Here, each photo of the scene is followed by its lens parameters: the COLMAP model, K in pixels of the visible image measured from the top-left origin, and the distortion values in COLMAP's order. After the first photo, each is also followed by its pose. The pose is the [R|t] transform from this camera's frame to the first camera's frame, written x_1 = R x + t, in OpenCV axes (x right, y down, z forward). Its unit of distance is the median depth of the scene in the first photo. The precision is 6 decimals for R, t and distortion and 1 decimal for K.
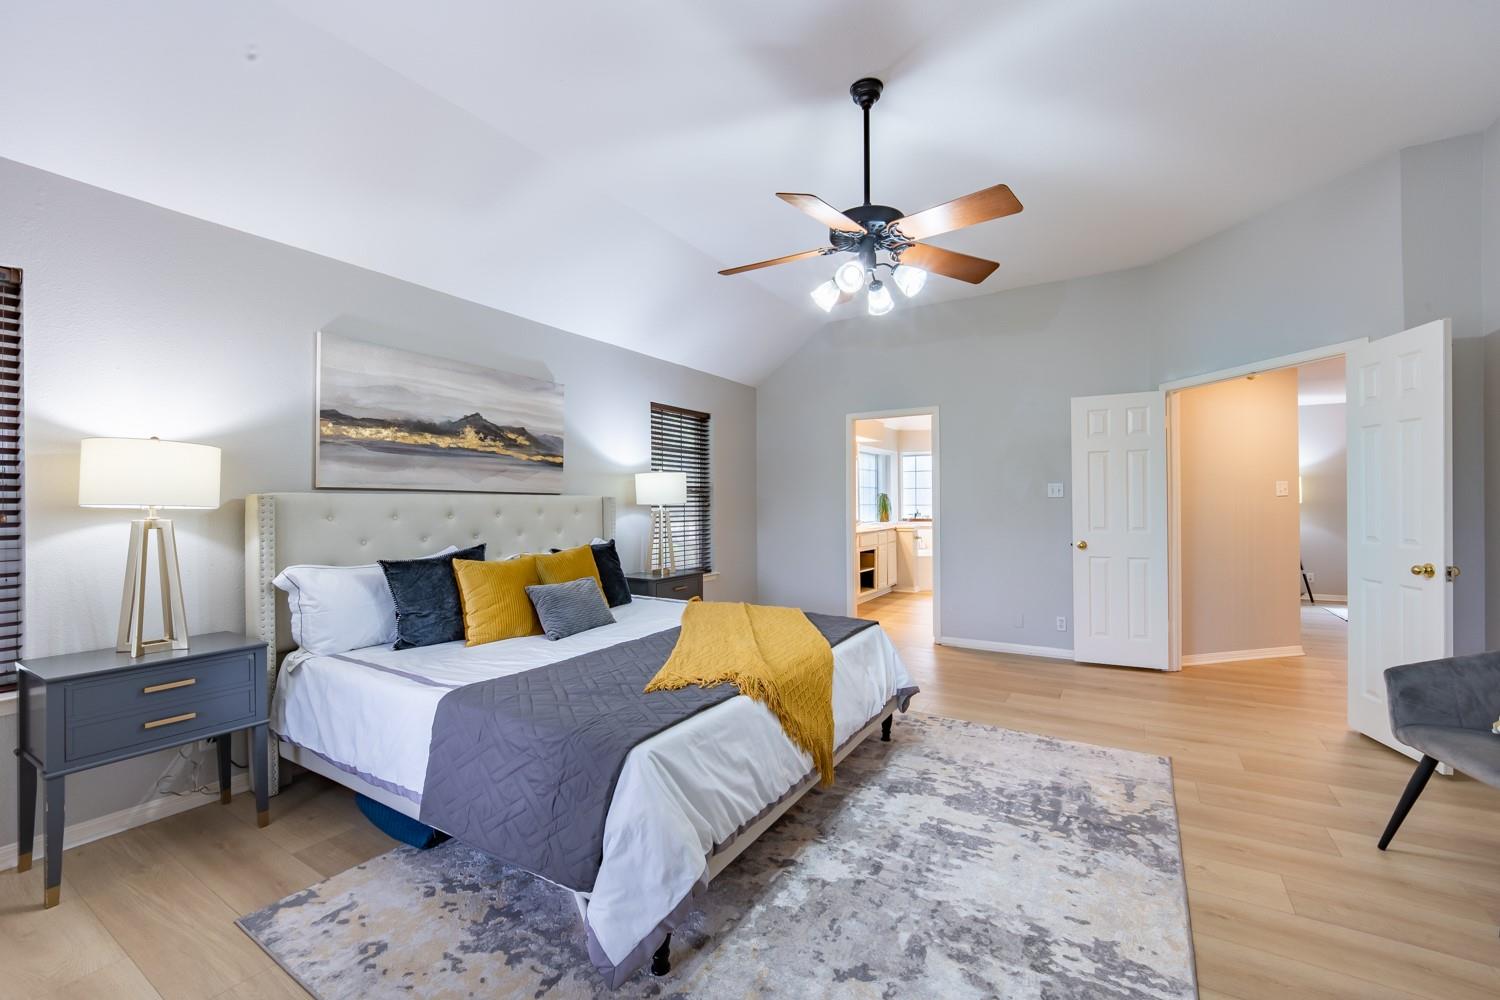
lens RADIAL K [[620.1, 0, 746.1], [0, 620.1, 506.3], [0, 0, 1]] dist [0.014206, -0.019616]
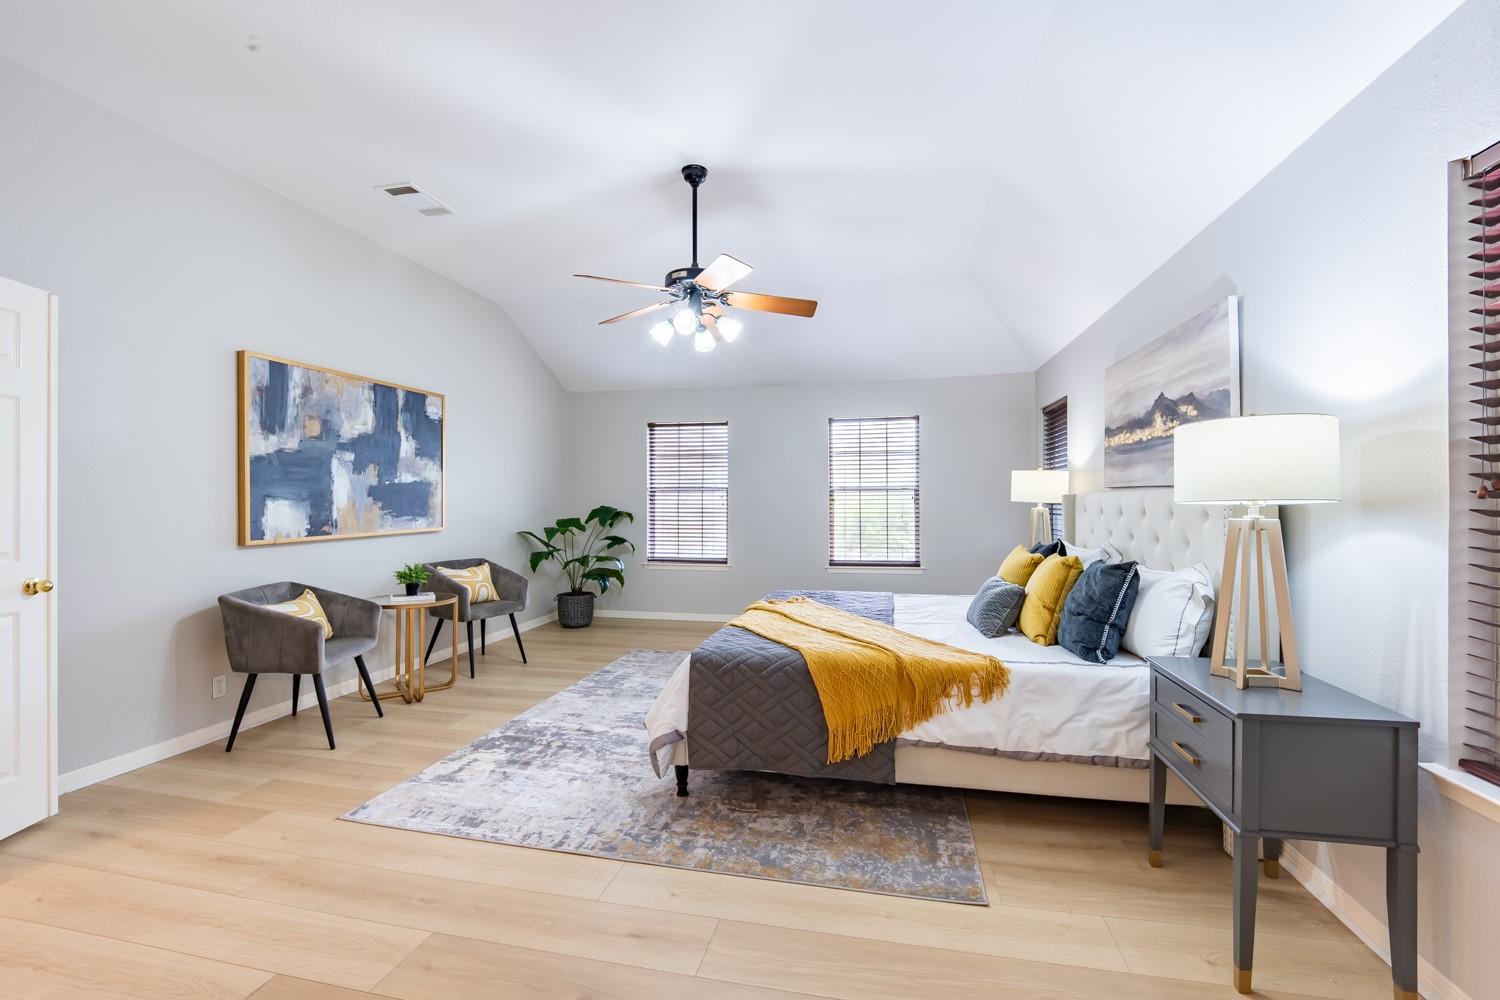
lens RADIAL K [[623.7, 0, 753.5], [0, 623.7, 500.2], [0, 0, 1]] dist [0.001331, -0.008173]
pose [[-0.941865, 0.001663, -0.335988, 0.510215], [0.000349, 0.999992, 0.003971, -0.011761], [0.335992, 0.003622, -0.941858, 2.227927]]
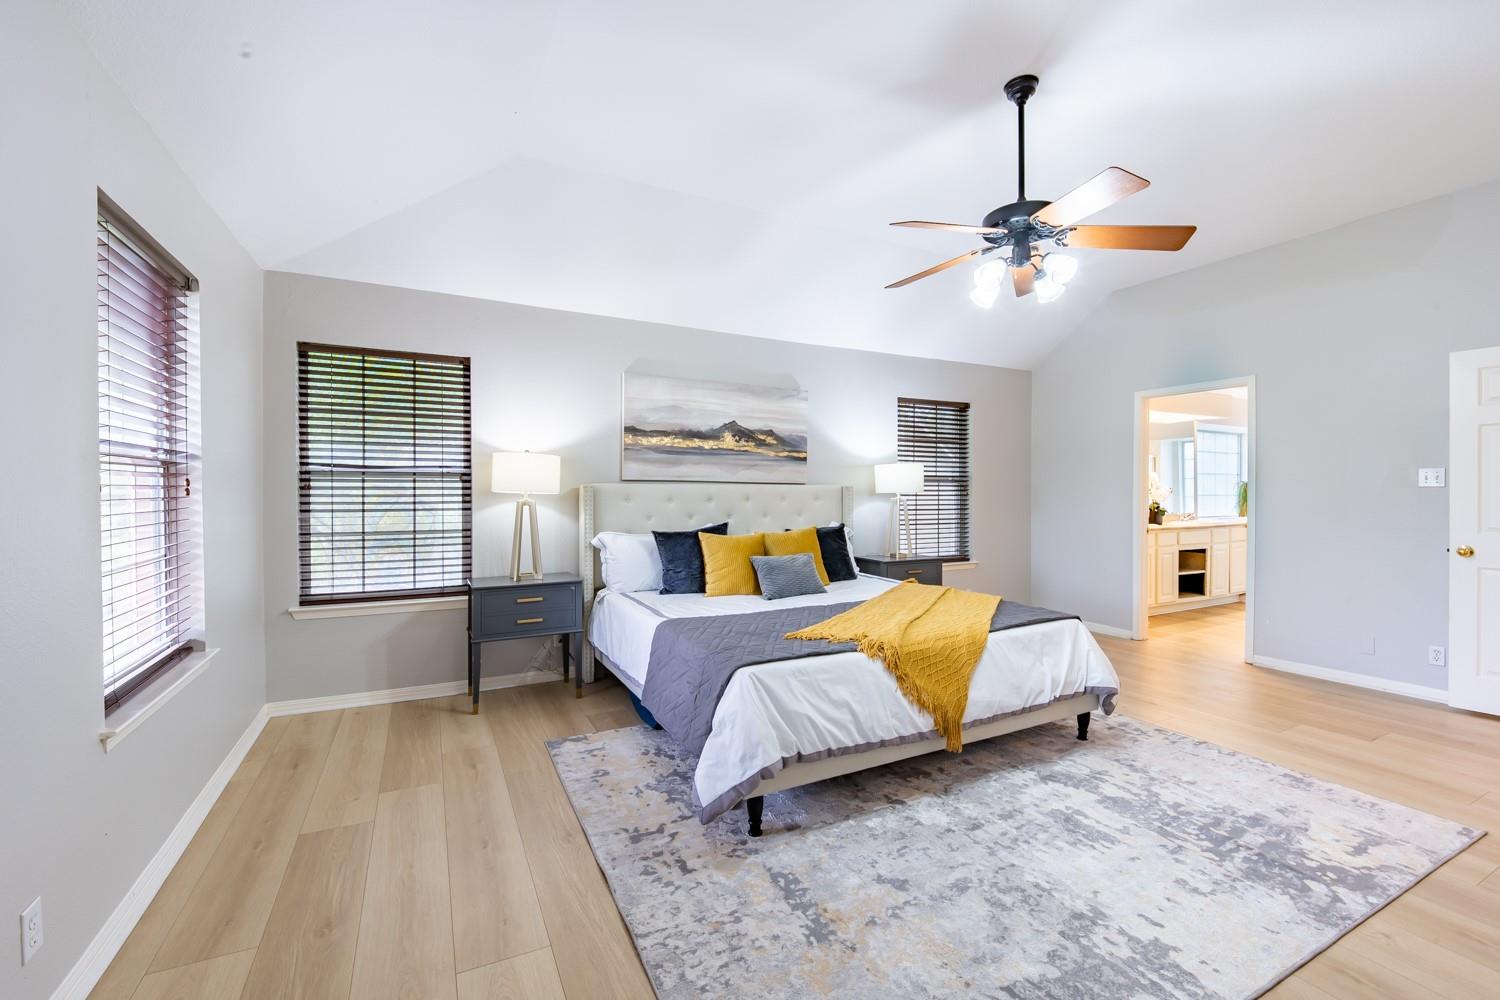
lens RADIAL K [[623.7, 0, 753.5], [0, 623.7, 500.2], [0, 0, 1]] dist [0.001331, -0.008173]
pose [[0.858733, 0.009511, -0.512335, 0.346075], [-0.006288, 0.999948, 0.008024, 0.003871], [0.512384, -0.003669, 0.858748, -0.106402]]
